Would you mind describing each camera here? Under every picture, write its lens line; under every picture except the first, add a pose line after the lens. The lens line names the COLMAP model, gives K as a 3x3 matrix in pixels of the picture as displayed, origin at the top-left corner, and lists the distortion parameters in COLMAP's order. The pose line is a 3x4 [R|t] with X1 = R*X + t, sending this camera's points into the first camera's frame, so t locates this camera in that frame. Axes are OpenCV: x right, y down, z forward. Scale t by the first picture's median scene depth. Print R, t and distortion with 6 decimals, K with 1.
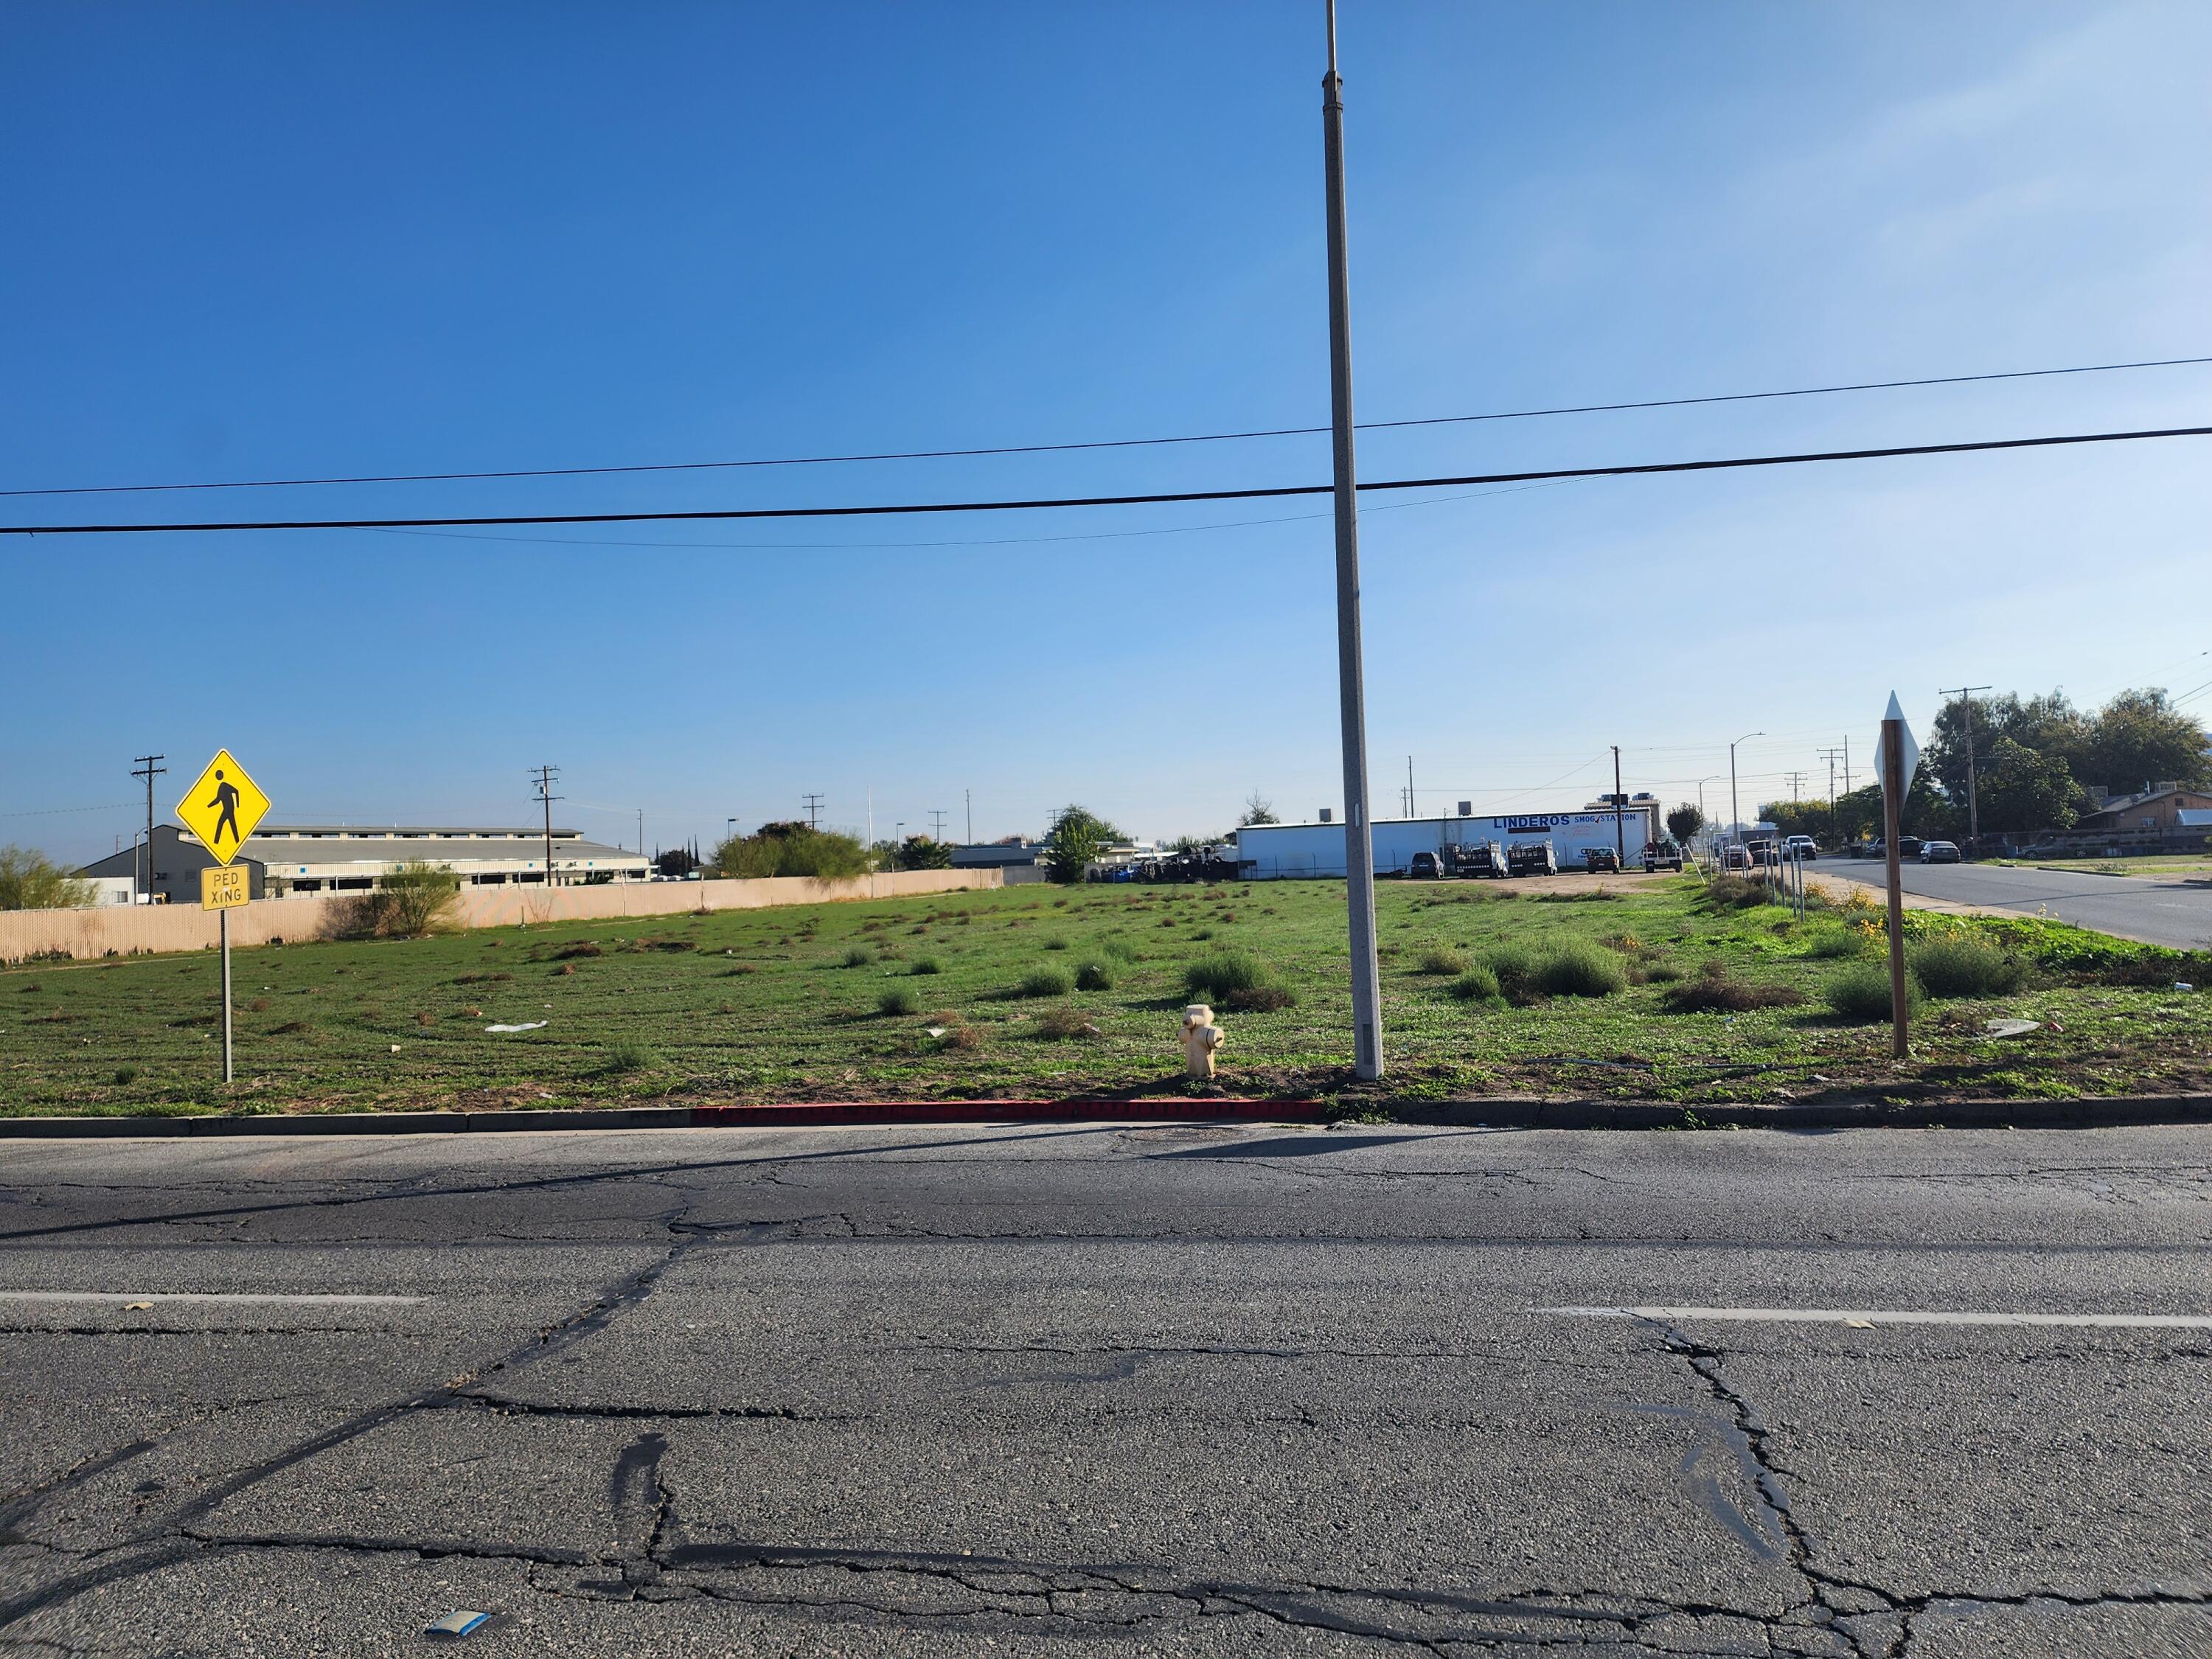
lens RADIAL K [[1467.3, 0, 1117.4], [0, 1467.3, 801.5], [0, 0, 1]] dist [0.091723, -0.085987]
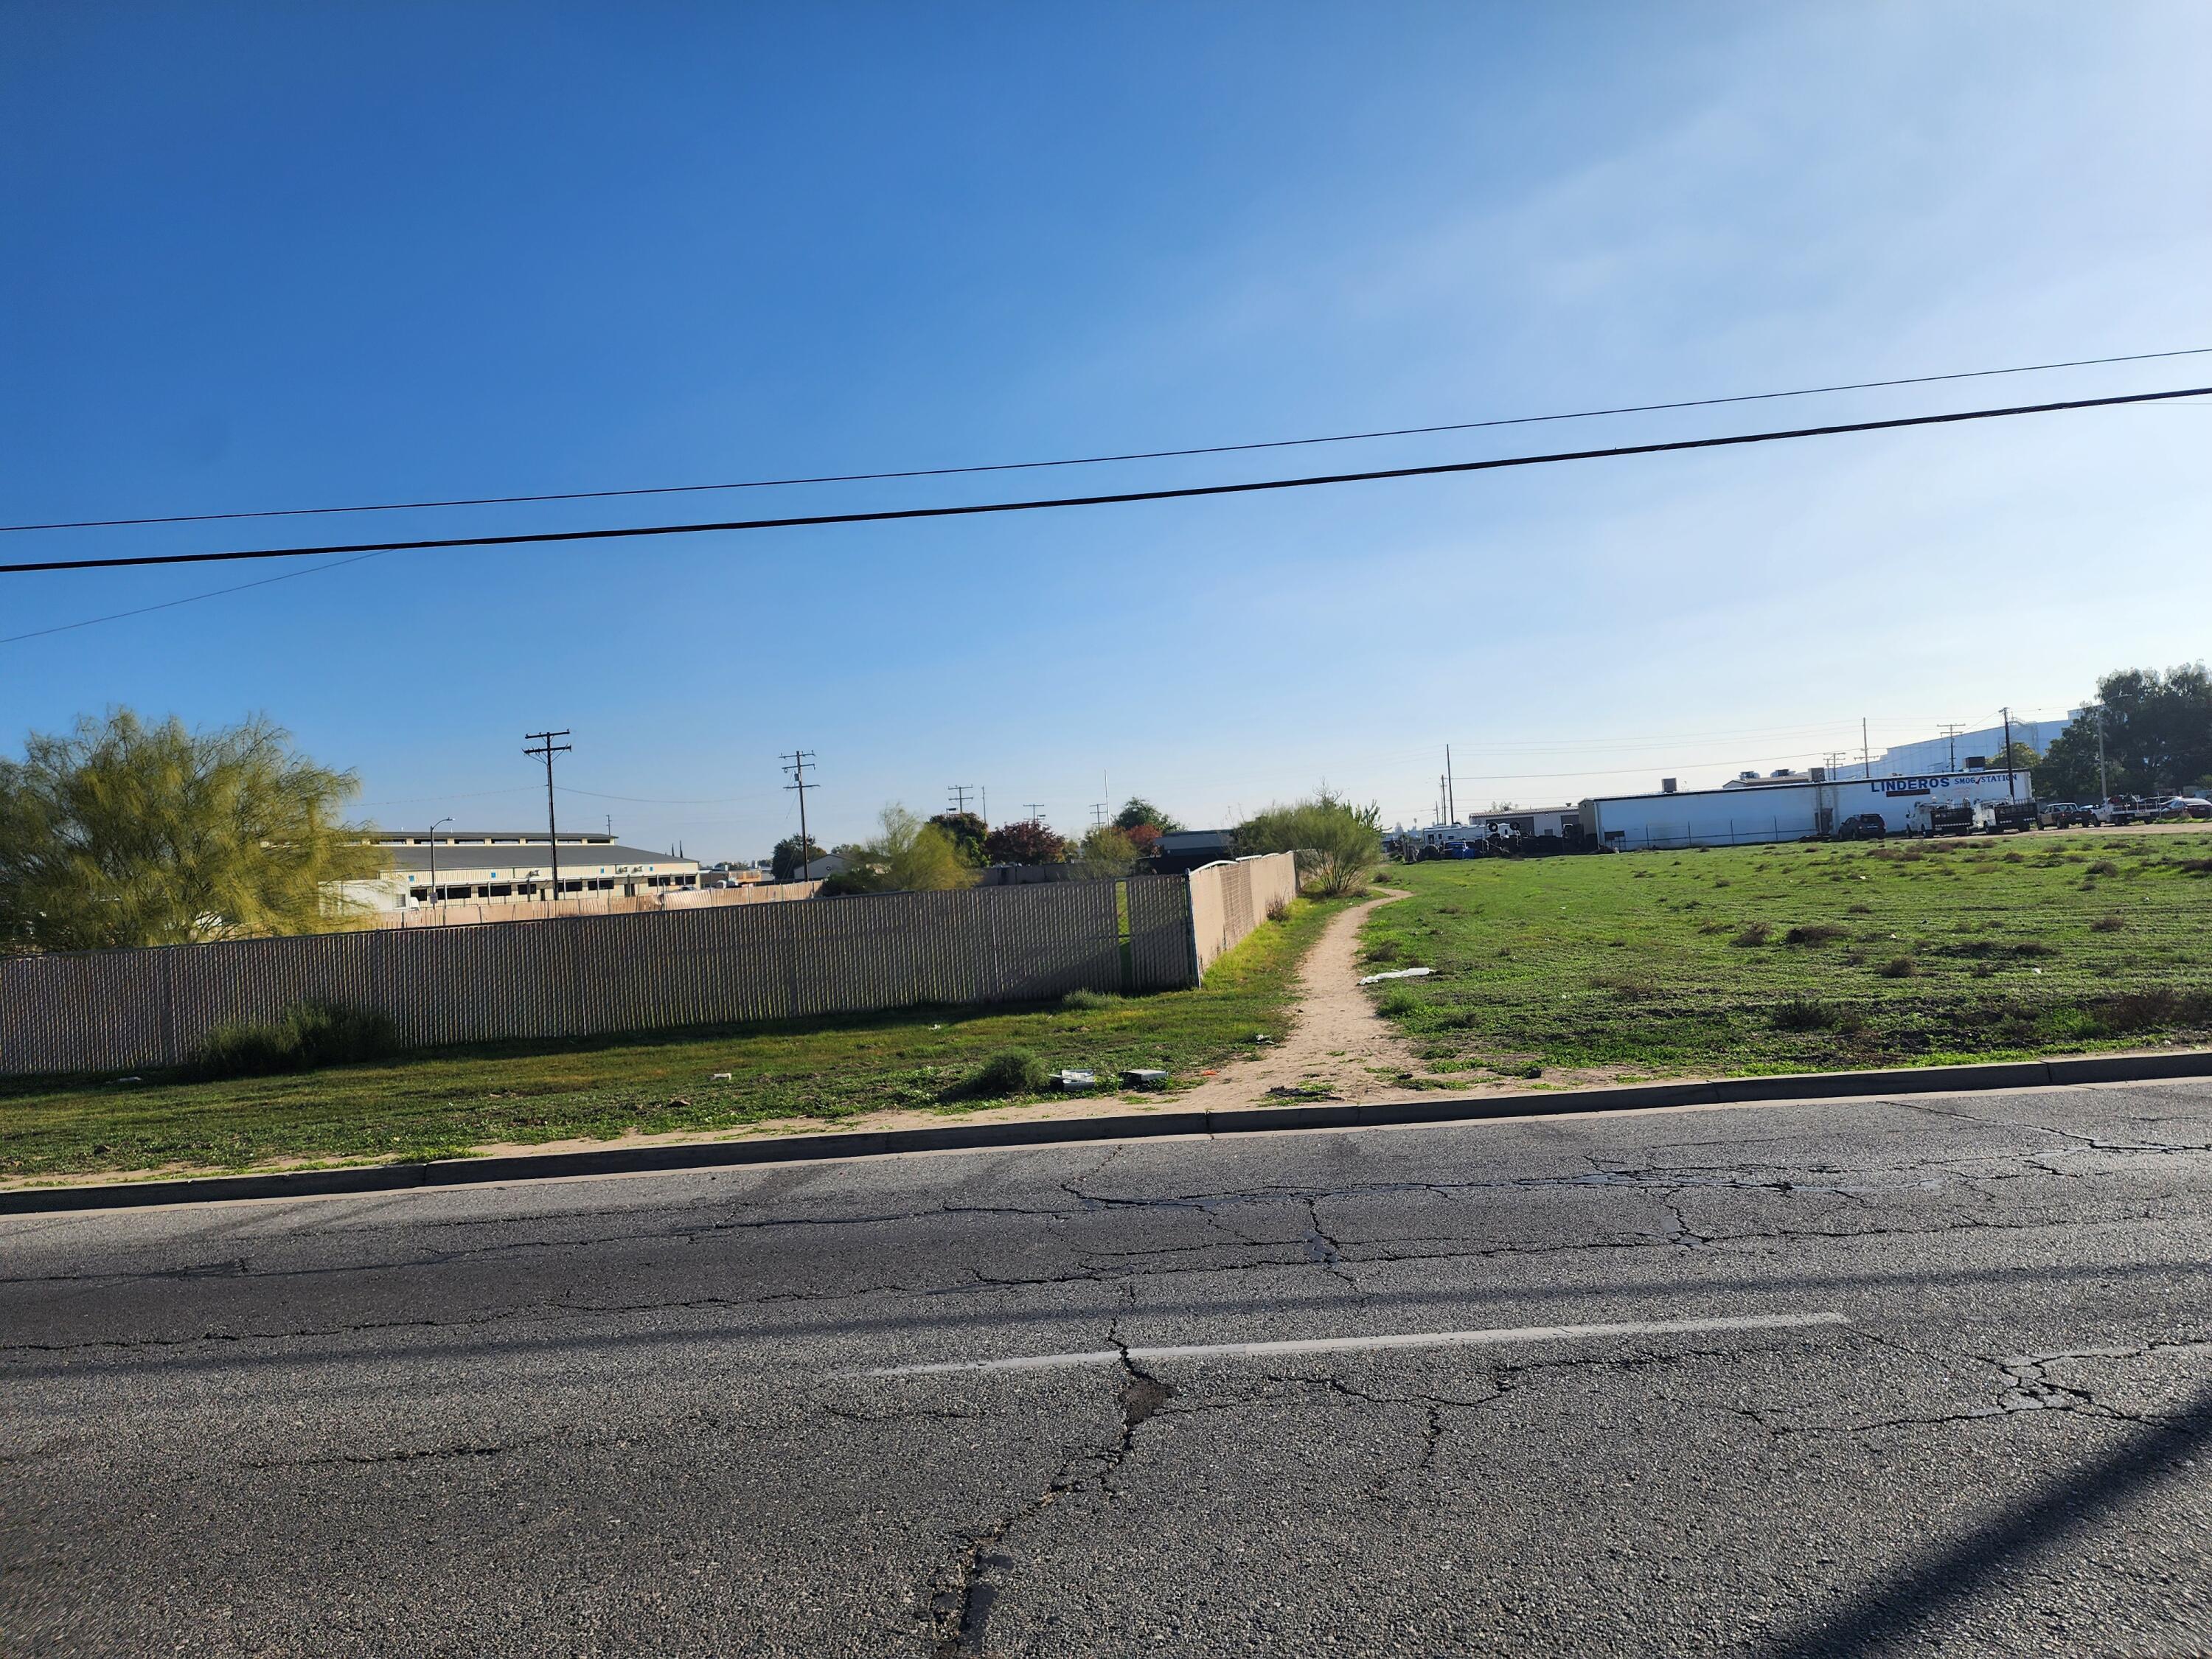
lens RADIAL K [[1467.3, 0, 1137.6], [0, 1467.3, 813.9], [0, 0, 1]] dist [0.091723, -0.085987]
pose [[0.985329, -0.020039, 0.169483, -0.417197], [0.019682, 0.999799, 0.003783, 0.019767], [-0.169525, -0.000392, 0.985526, 0.080635]]
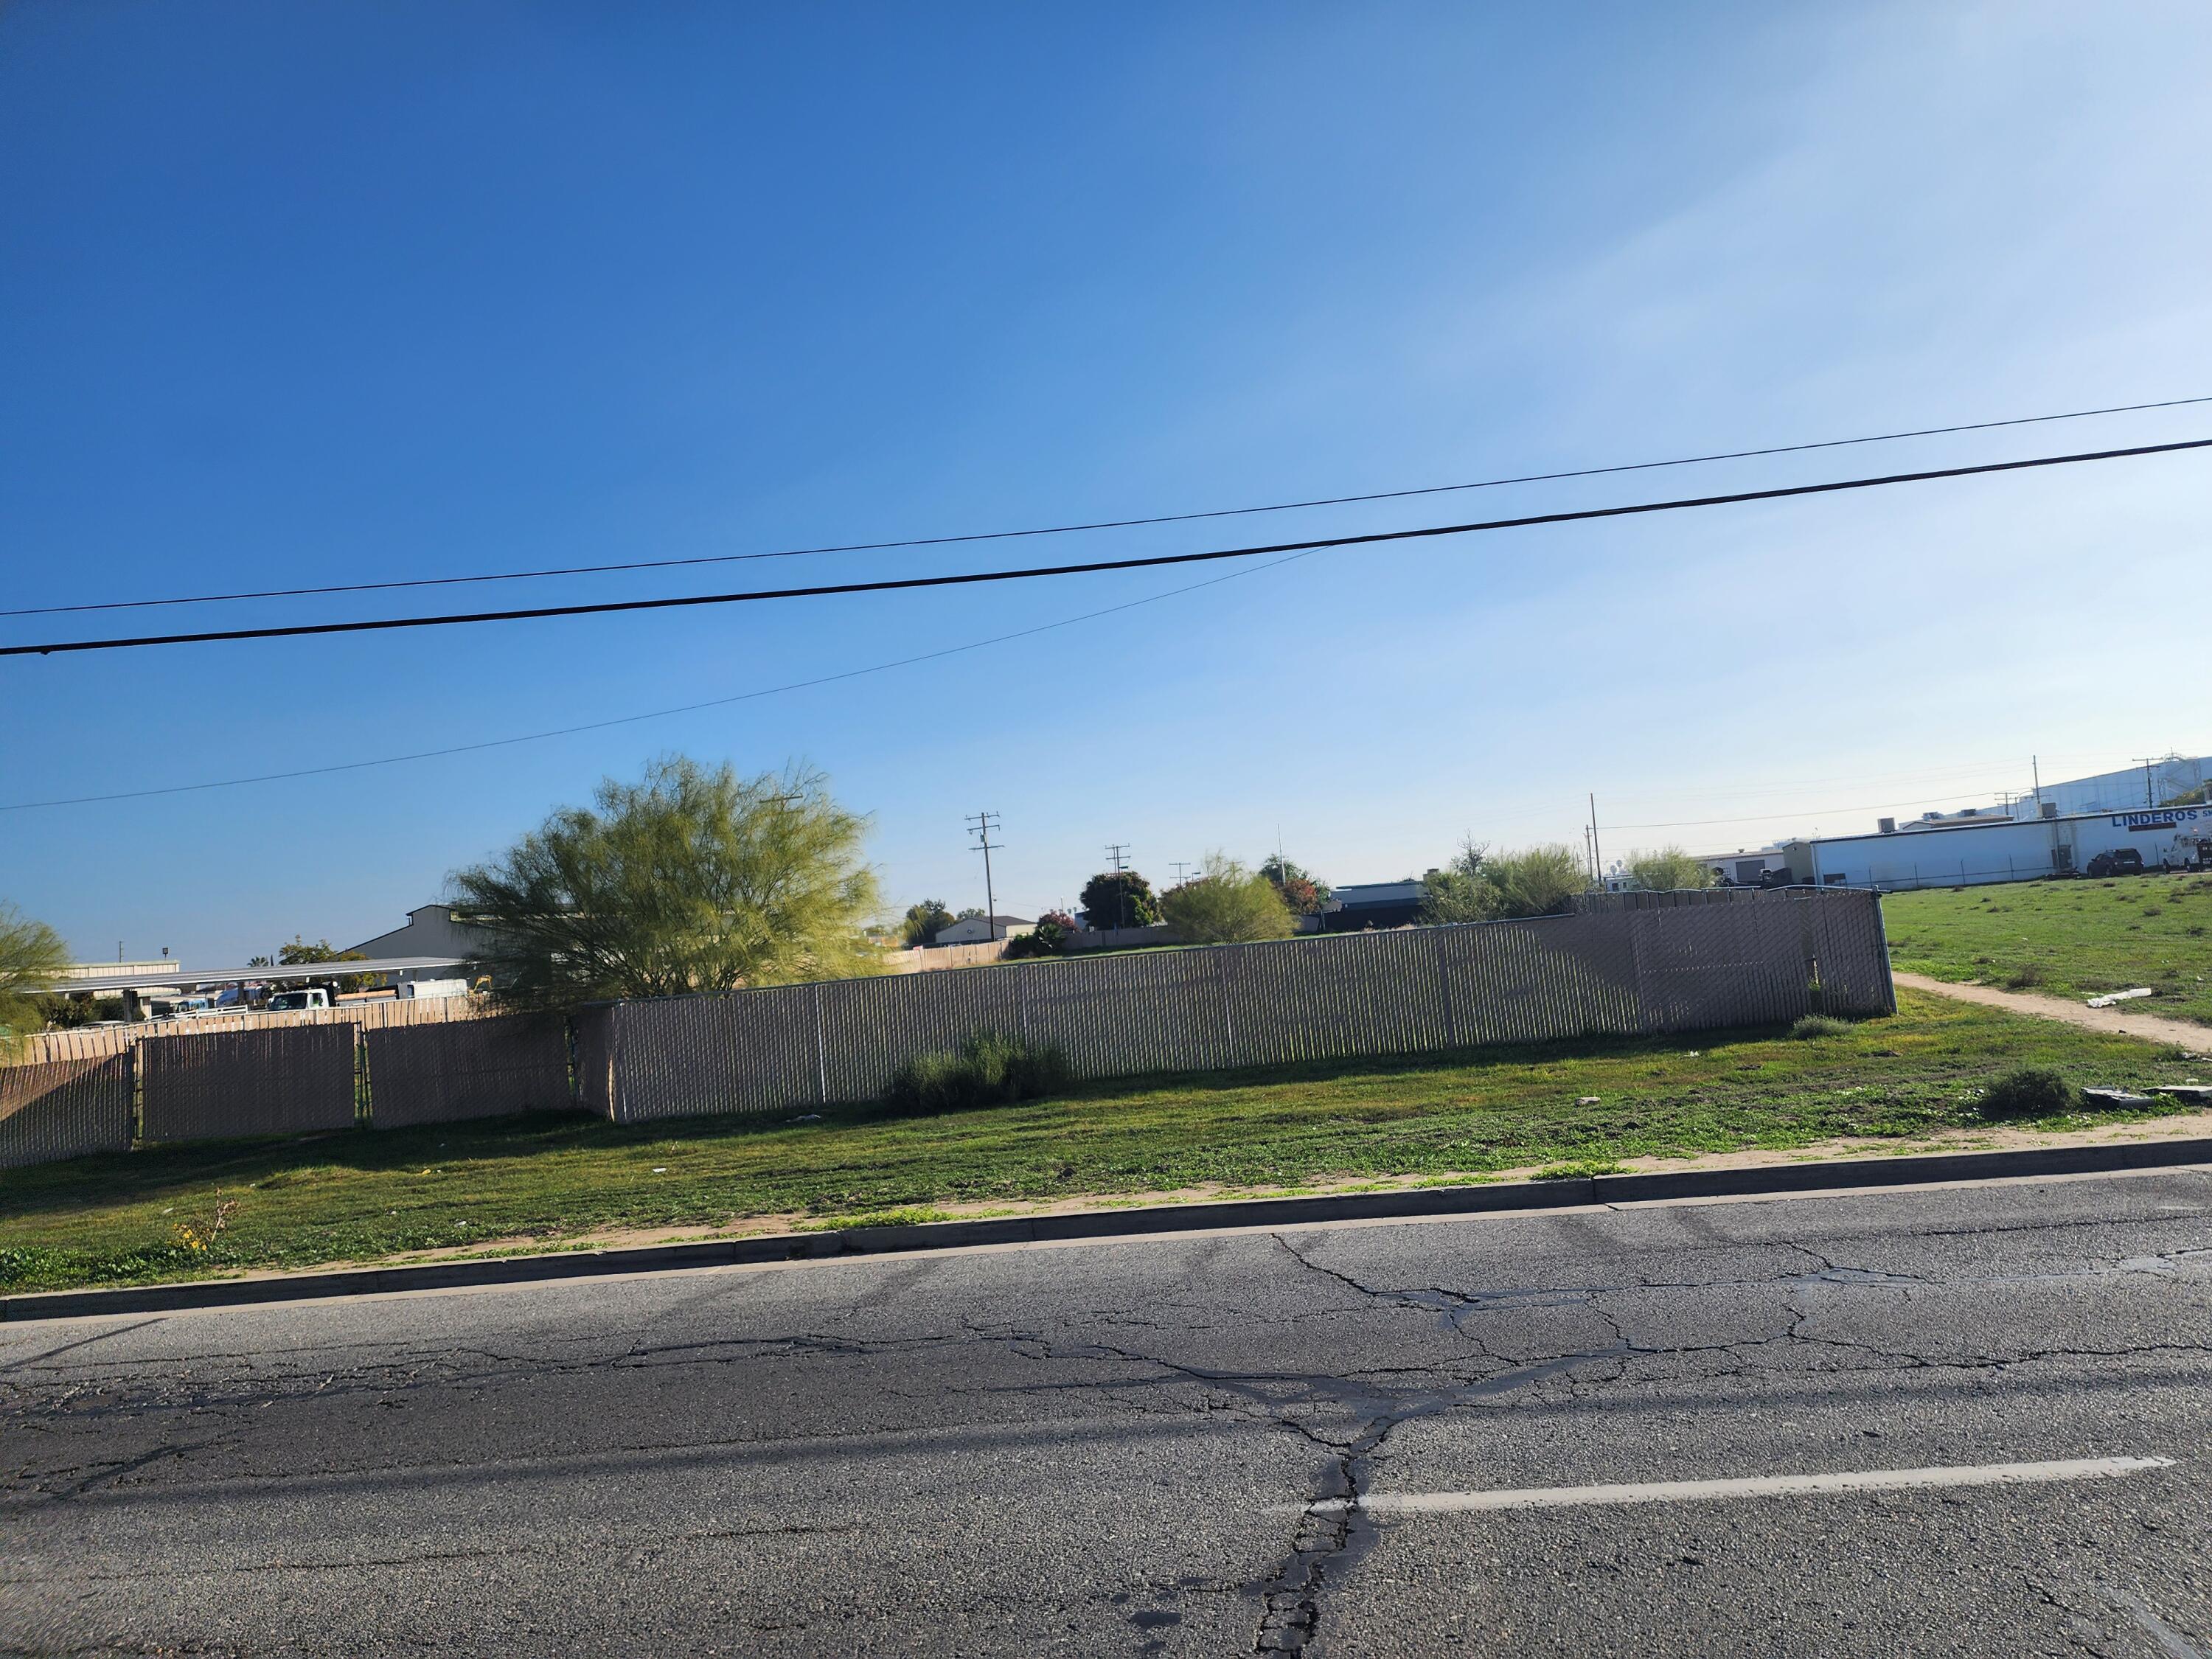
lens RADIAL K [[1467.3, 0, 1135.3], [0, 1467.3, 814.8], [0, 0, 1]] dist [0.091723, -0.085987]
pose [[0.992948, -0.037309, 0.112524, -0.492700], [0.042031, 0.998320, -0.039881, 0.022926], [-0.110847, 0.044330, 0.992848, 0.099911]]
